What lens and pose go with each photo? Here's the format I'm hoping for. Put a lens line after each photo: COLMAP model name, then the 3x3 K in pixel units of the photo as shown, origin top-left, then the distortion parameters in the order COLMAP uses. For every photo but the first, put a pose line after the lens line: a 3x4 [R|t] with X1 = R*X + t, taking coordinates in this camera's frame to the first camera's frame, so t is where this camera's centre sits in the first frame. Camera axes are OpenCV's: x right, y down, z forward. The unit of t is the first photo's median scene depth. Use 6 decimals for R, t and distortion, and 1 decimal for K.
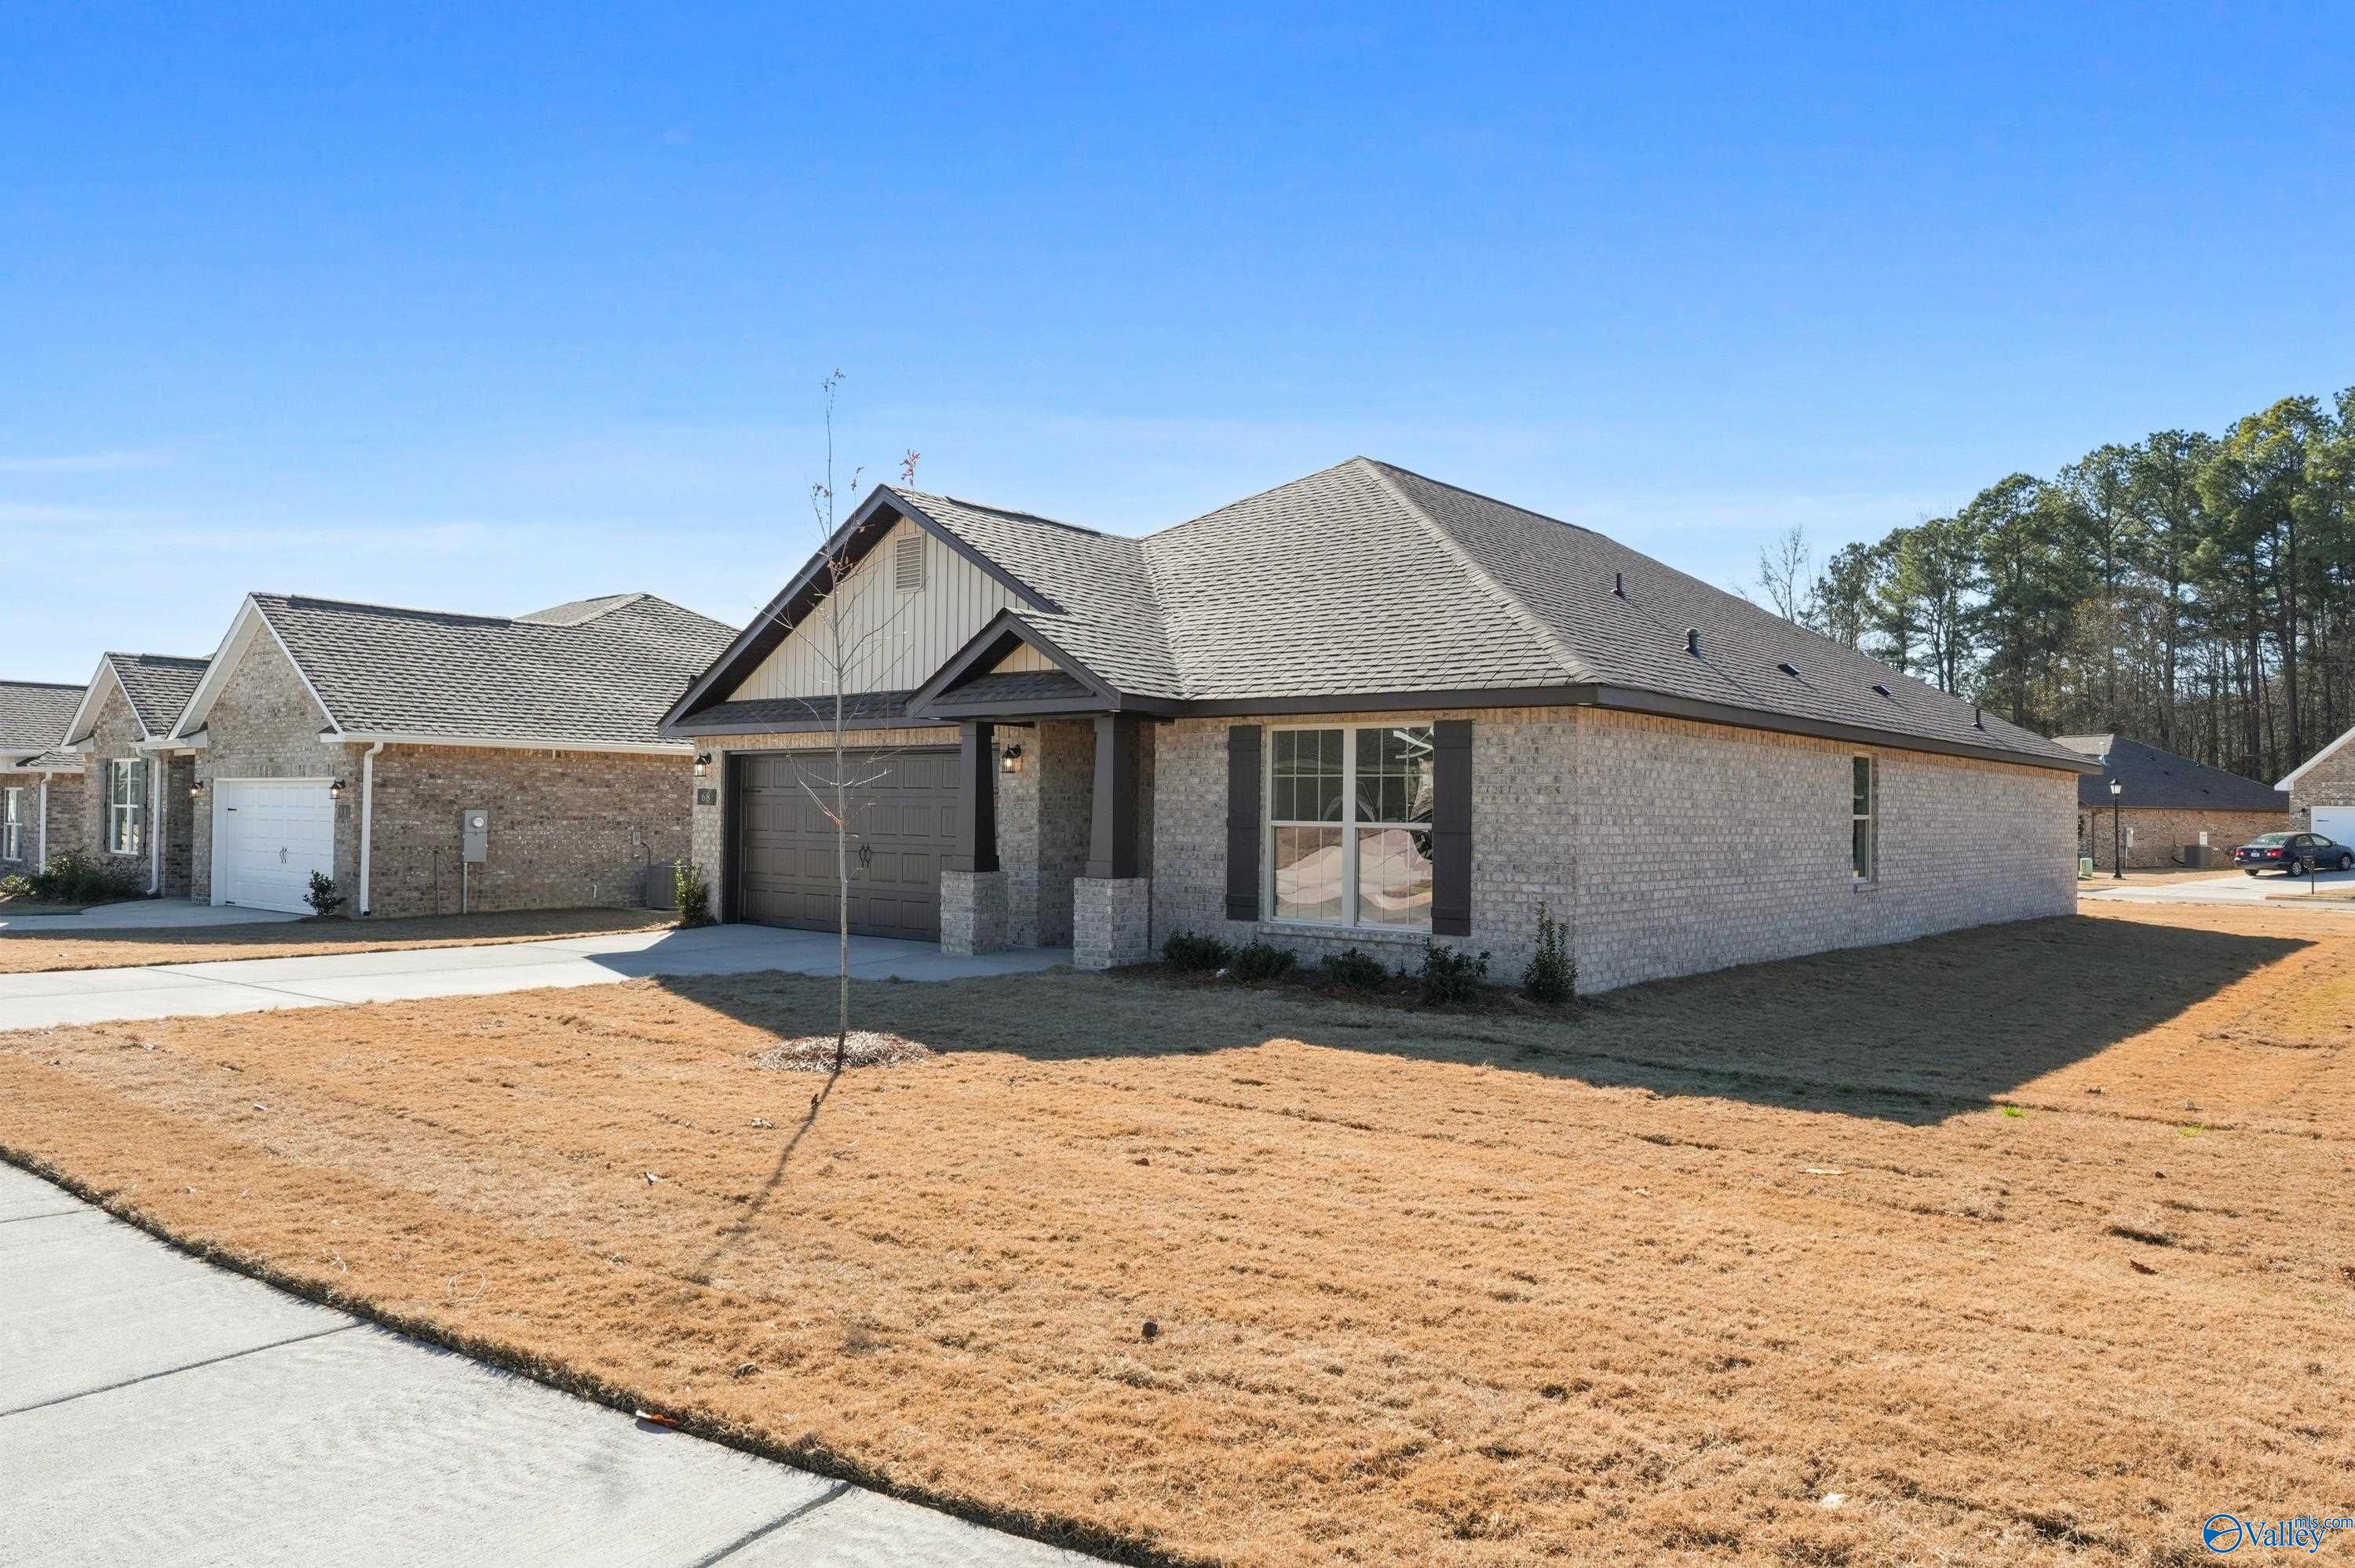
lens RADIAL K [[1612.8, 0, 1176.9], [0, 1612.8, 788.9], [0, 0, 1]] dist [-0.005914, -0.003312]
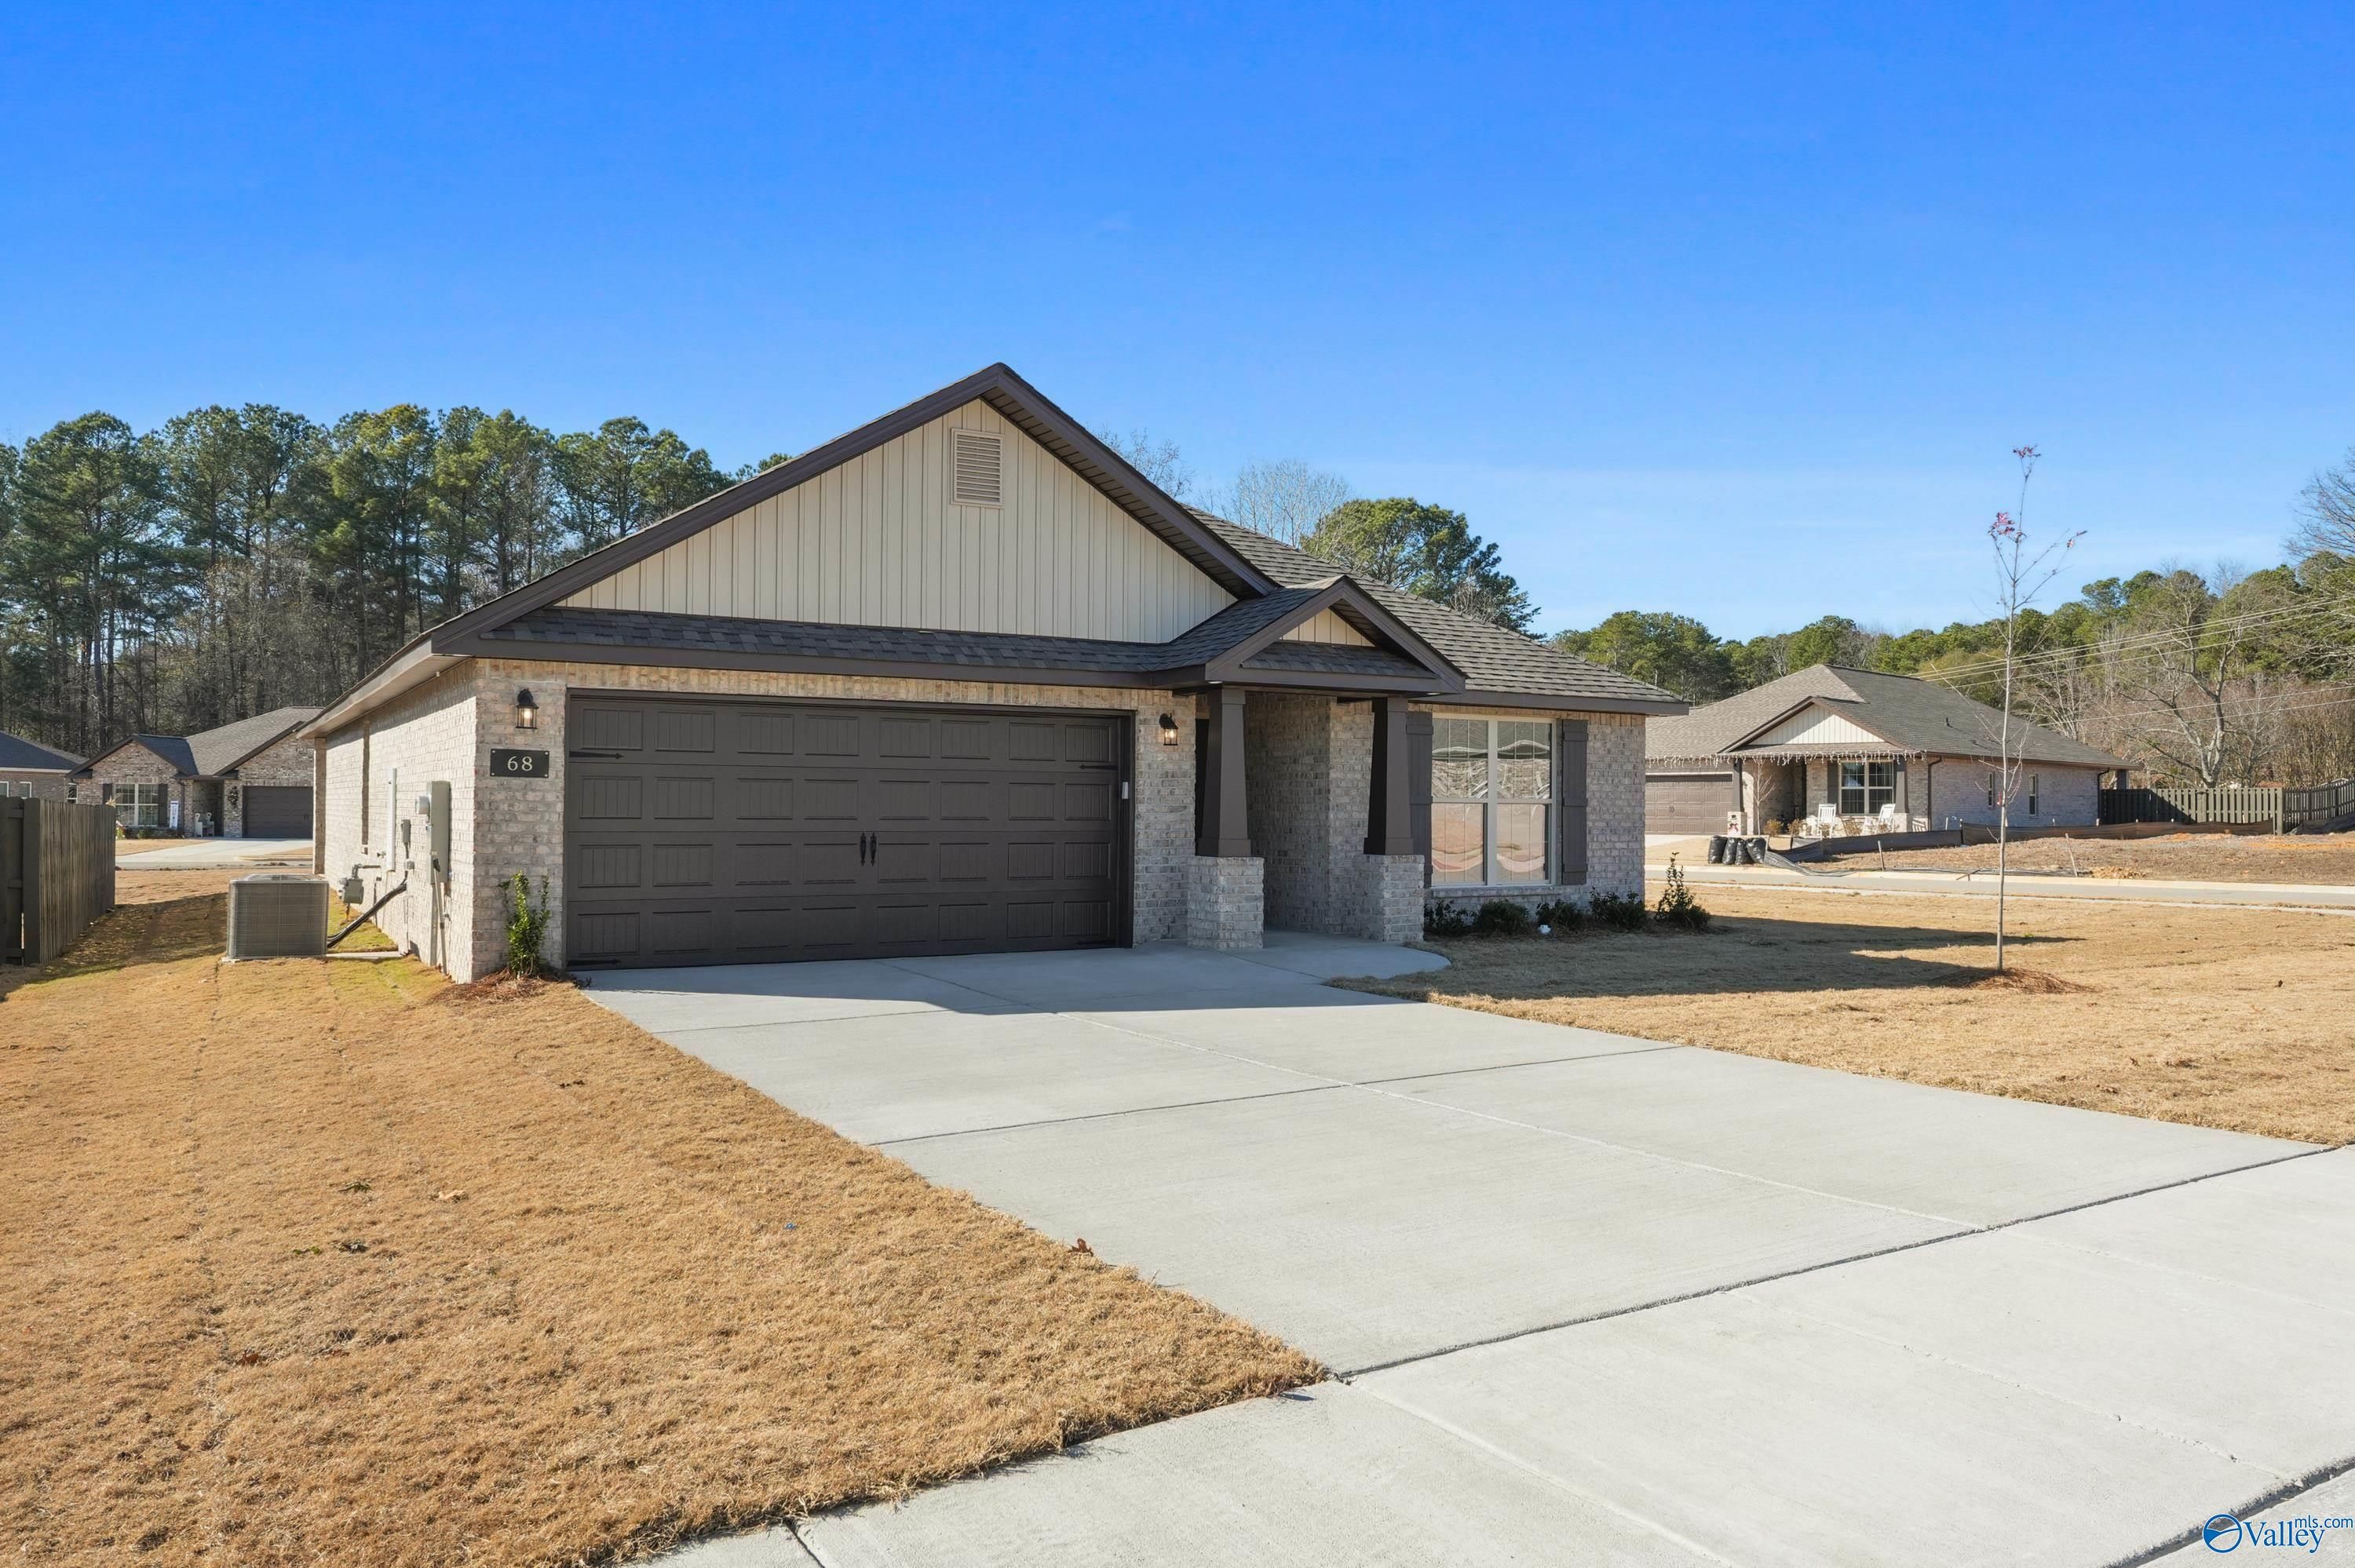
lens RADIAL K [[1612.8, 0, 1176.9], [0, 1612.8, 788.9], [0, 0, 1]] dist [-0.005914, -0.003312]
pose [[0.325127, -0.002410, 0.945667, -0.906039], [-0.017741, 0.999805, 0.008648, 0.005993], [-0.945504, -0.019589, 0.325021, 0.683591]]
